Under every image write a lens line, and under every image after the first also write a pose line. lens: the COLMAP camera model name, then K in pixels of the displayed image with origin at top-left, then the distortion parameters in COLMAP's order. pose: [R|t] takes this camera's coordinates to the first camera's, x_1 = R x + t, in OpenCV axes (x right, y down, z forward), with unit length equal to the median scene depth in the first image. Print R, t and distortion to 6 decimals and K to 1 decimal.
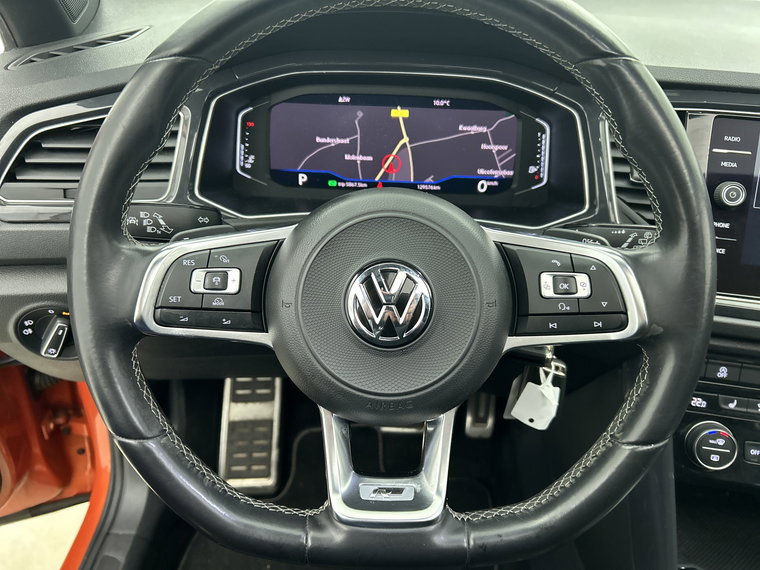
lens RADIAL K [[576.3, 0, 377.5], [0, 576.3, 274.2], [0, 0, 1]] dist [0.000783, -0.000199]
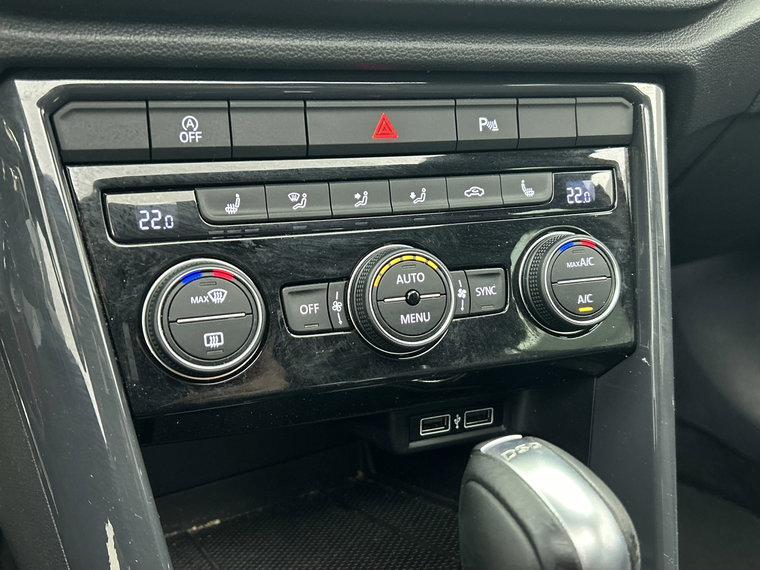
lens RADIAL K [[796.7, 0, 382.1], [0, 796.7, 304.3], [0, 0, 1]] dist [0.009978, -0.014677]
pose [[0.860254, -0.202821, 0.467789, 0.467529], [0.221823, 0.974975, 0.014796, 0.337034], [-0.459084, 0.091038, 0.883716, 0.499867]]
